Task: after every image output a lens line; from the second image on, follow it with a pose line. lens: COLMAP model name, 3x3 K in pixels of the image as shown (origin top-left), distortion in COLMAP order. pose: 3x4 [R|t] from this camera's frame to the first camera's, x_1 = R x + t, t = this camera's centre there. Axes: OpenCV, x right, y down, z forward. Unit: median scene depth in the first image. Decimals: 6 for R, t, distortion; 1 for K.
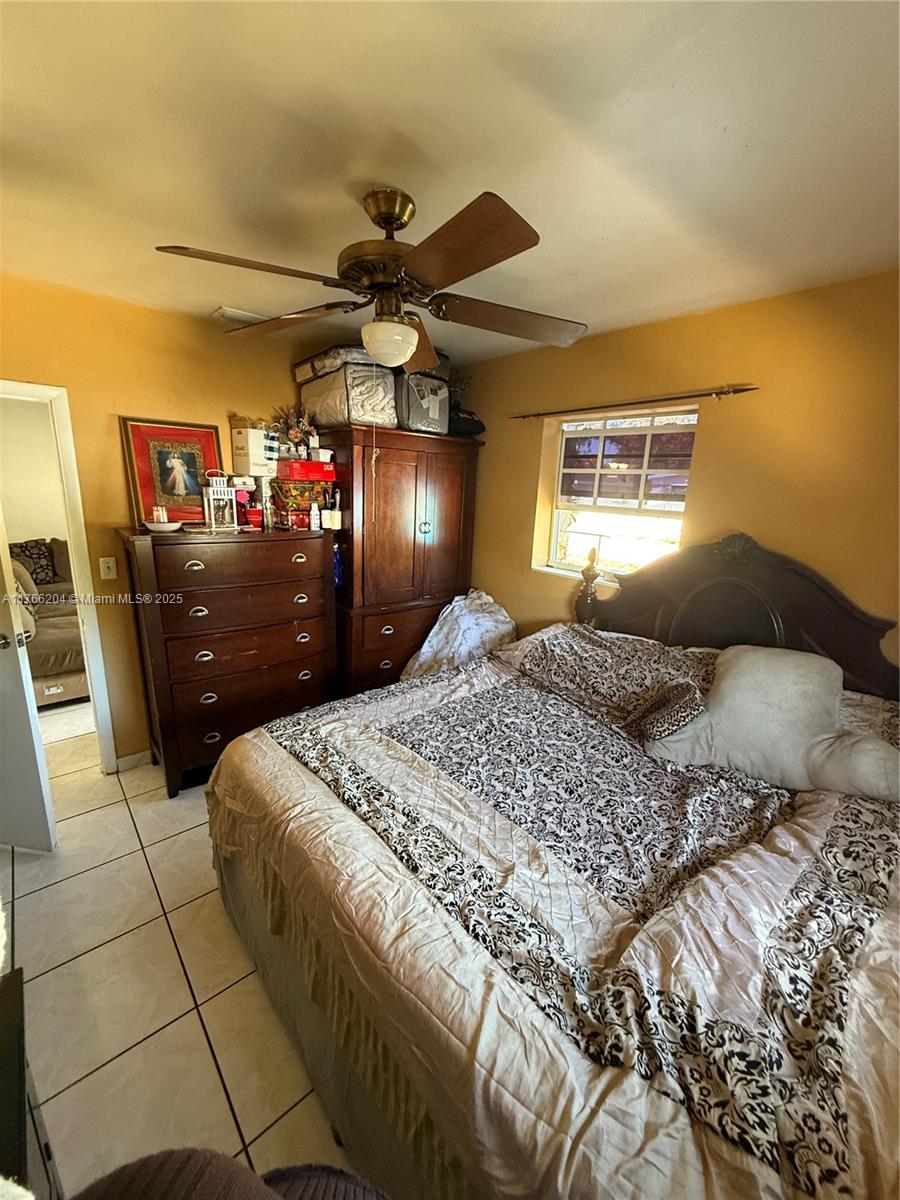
lens RADIAL K [[478.3, 0, 447.8], [0, 478.3, 596.7], [0, 0, 1]] dist [0.000656, -0.000147]
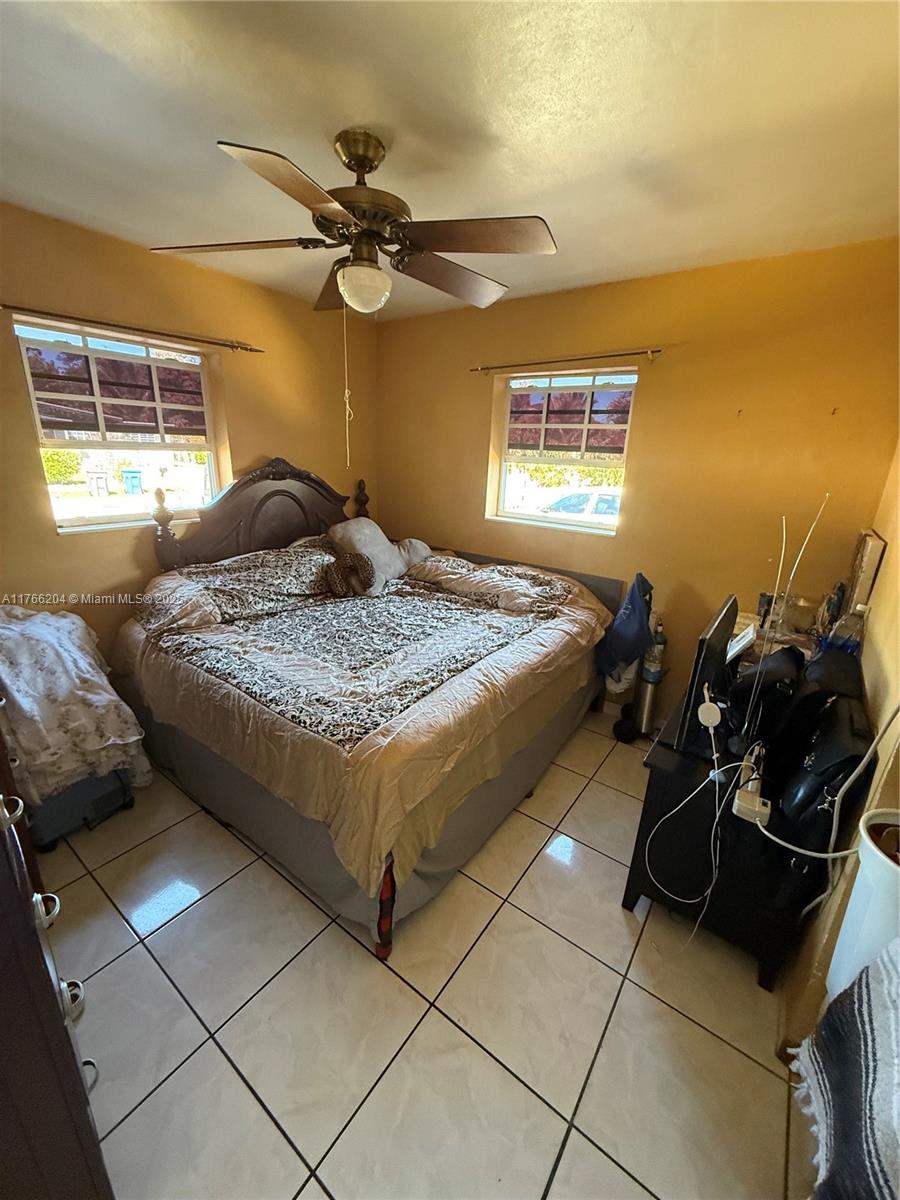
lens RADIAL K [[478.3, 0, 445.2], [0, 478.3, 601.8], [0, 0, 1]] dist [0.000656, -0.000147]
pose [[-0.200220, -0.346945, 0.916265, -0.874203], [0.185559, 0.904847, 0.383170, -0.181916], [-0.962019, 0.246739, -0.116790, 0.724329]]
